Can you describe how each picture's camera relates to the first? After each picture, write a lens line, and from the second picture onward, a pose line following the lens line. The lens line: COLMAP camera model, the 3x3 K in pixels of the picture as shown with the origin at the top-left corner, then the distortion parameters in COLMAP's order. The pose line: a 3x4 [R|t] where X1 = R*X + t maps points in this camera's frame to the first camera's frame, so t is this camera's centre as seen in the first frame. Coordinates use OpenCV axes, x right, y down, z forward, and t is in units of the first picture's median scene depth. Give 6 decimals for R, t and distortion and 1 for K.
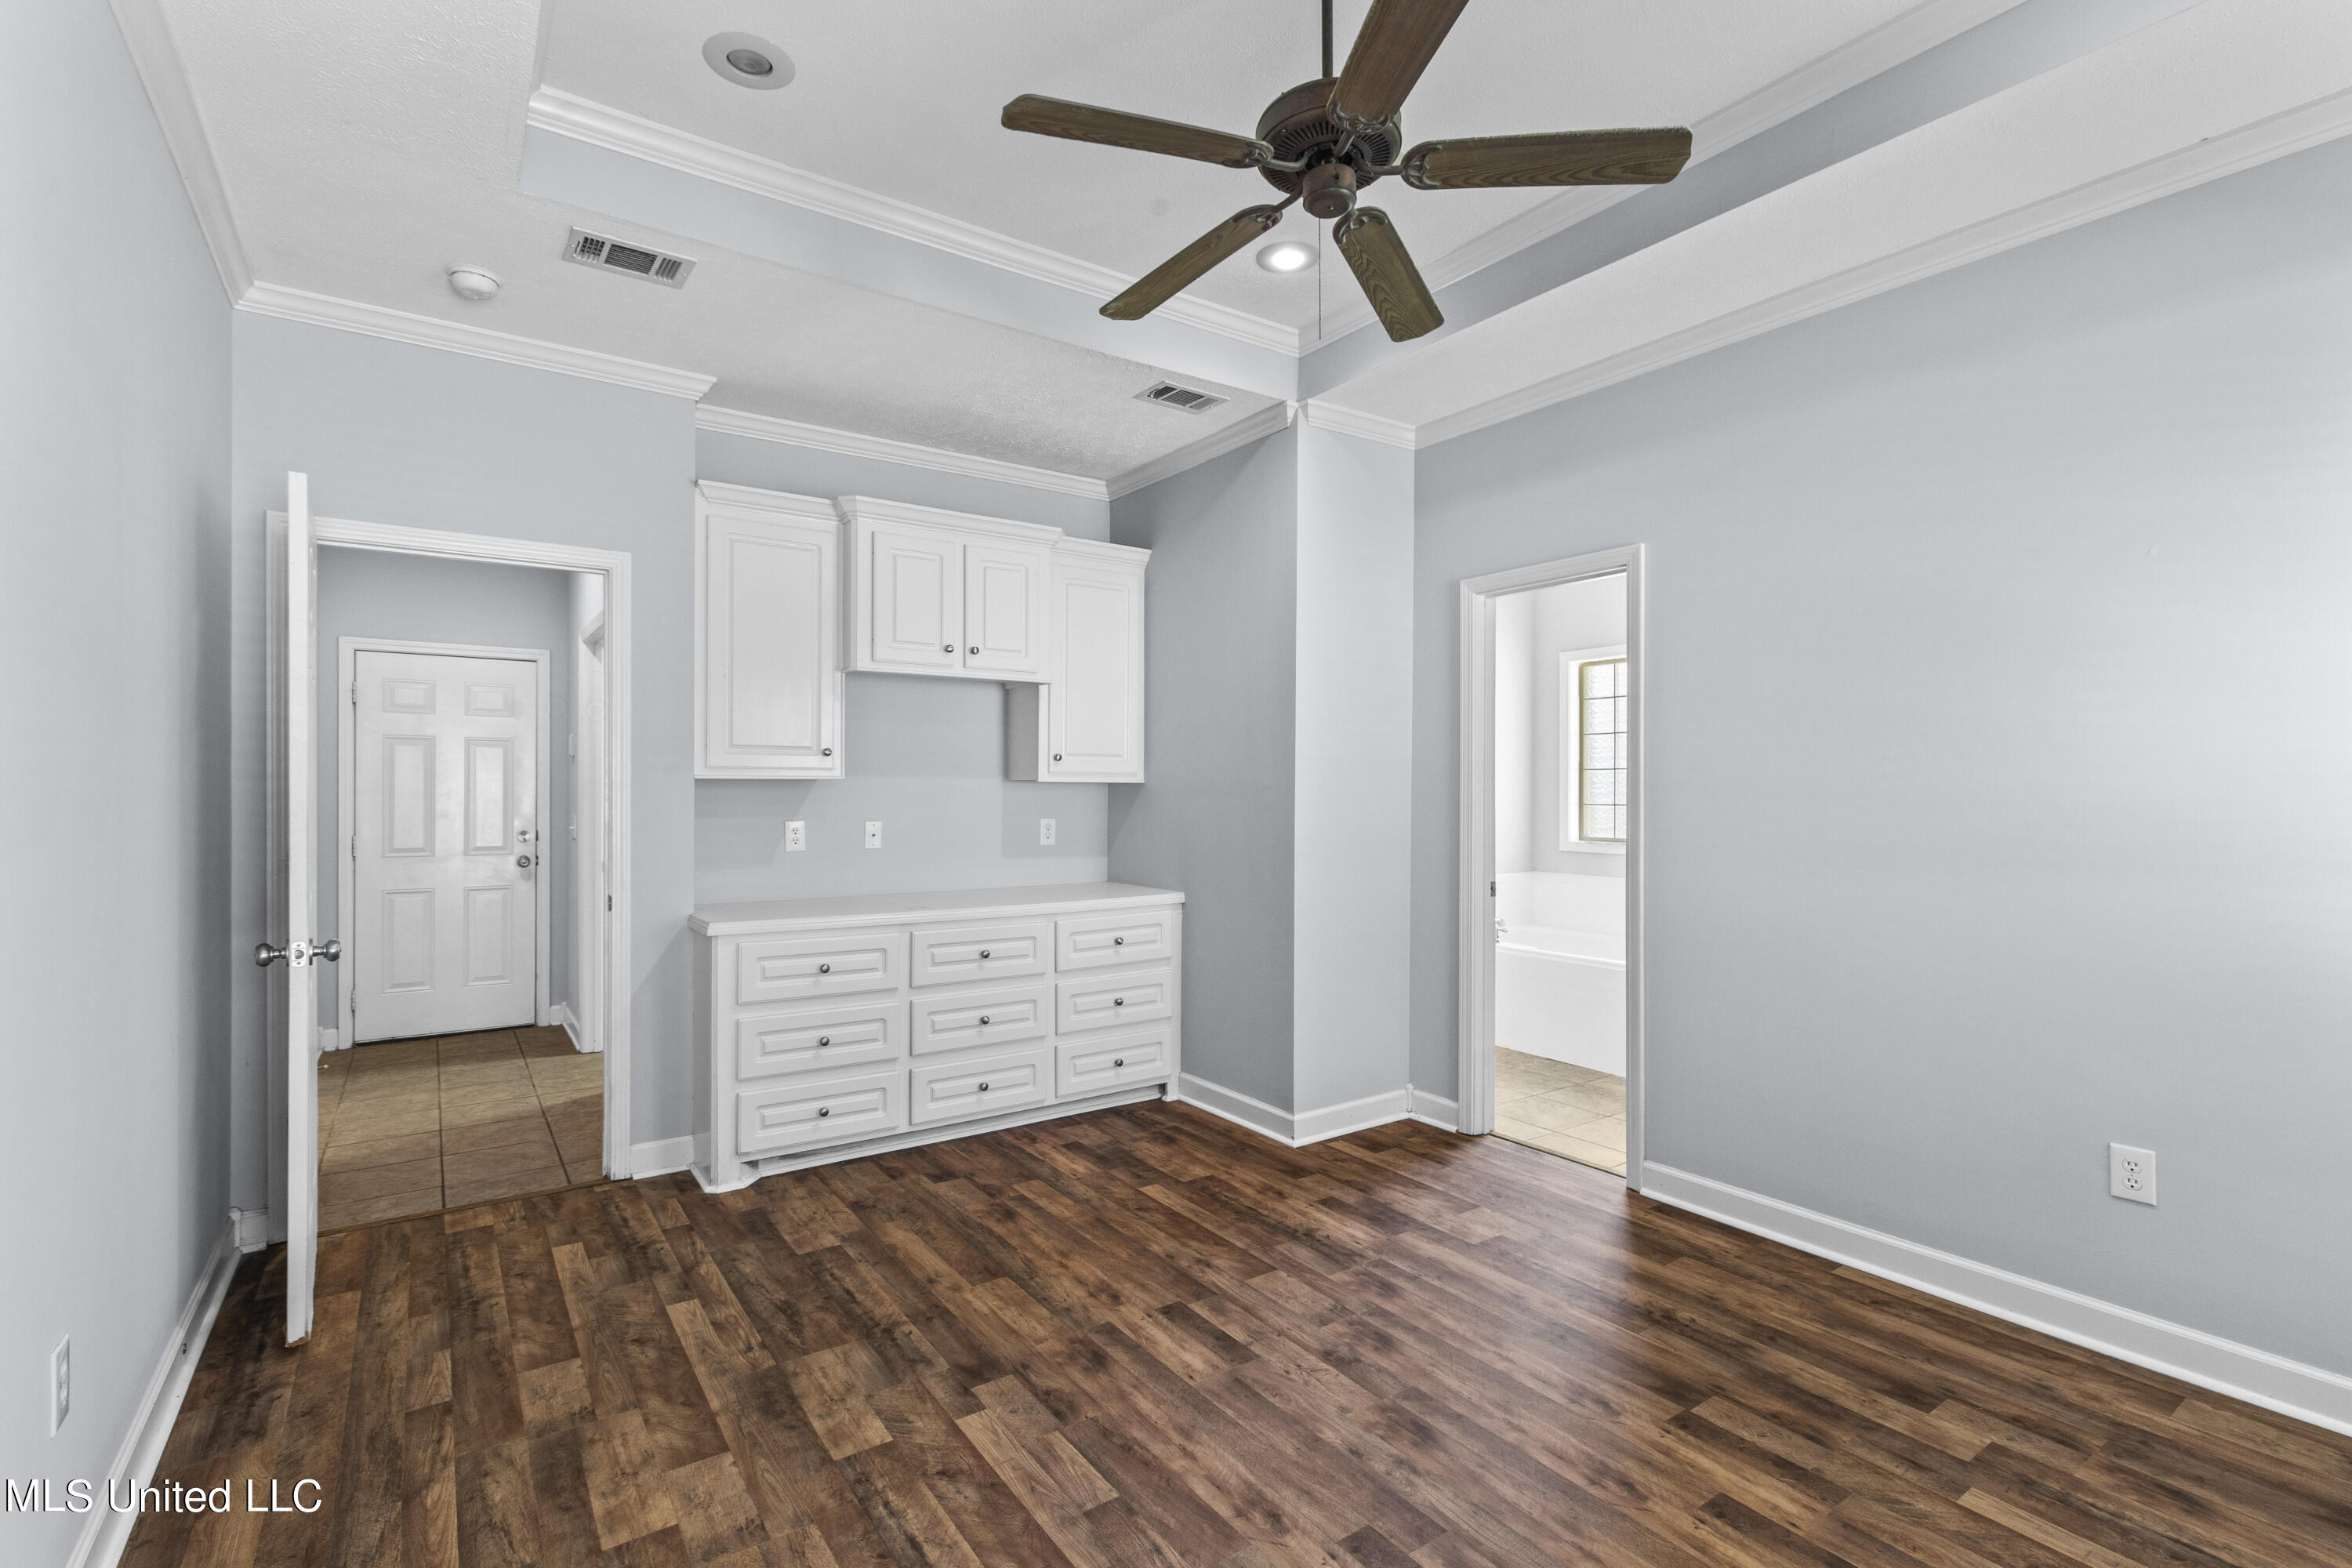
lens RADIAL K [[1070.9, 0, 1168.2], [0, 1070.9, 786.8], [0, 0, 1]] dist [0.009046, -0.002299]
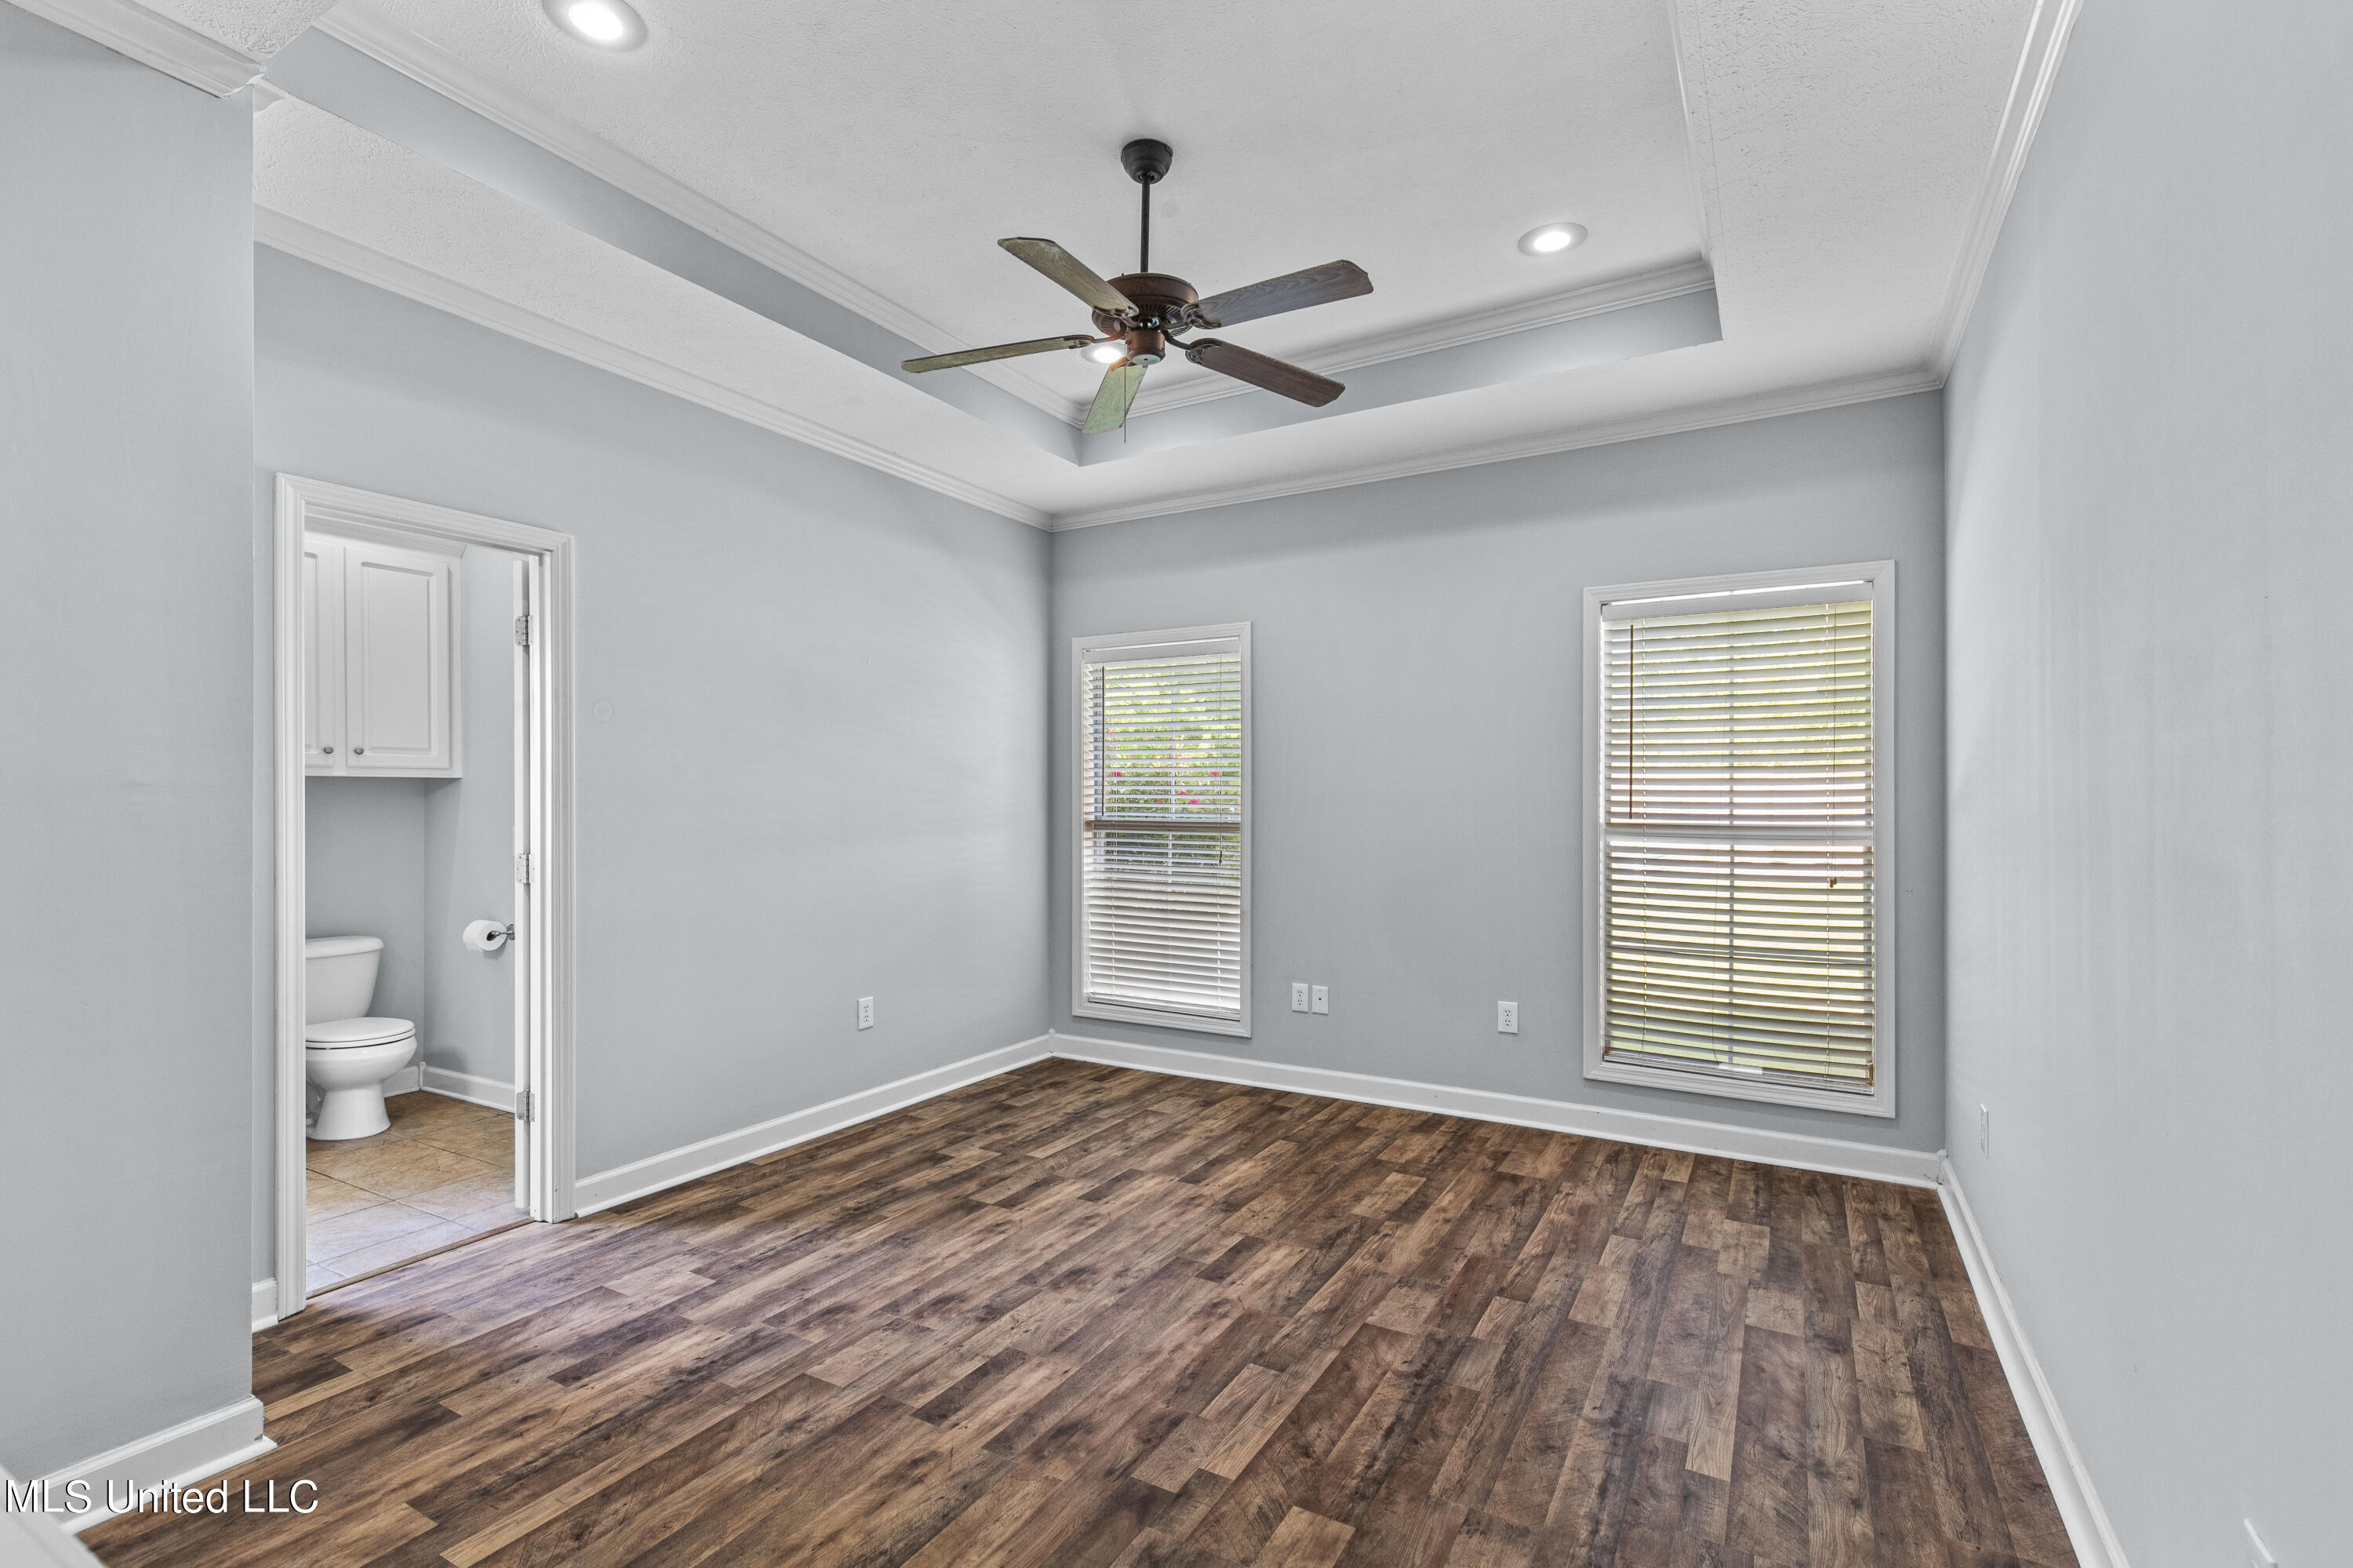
lens RADIAL K [[1071.4, 0, 1167.9], [0, 1071.4, 796.2], [0, 0, 1]] dist [0.009046, -0.002299]
pose [[-0.424782, 0.004836, 0.905283, -0.889016], [0.000437, 0.999987, -0.005136, 0.013291], [-0.905295, -0.001786, -0.424779, 1.275549]]
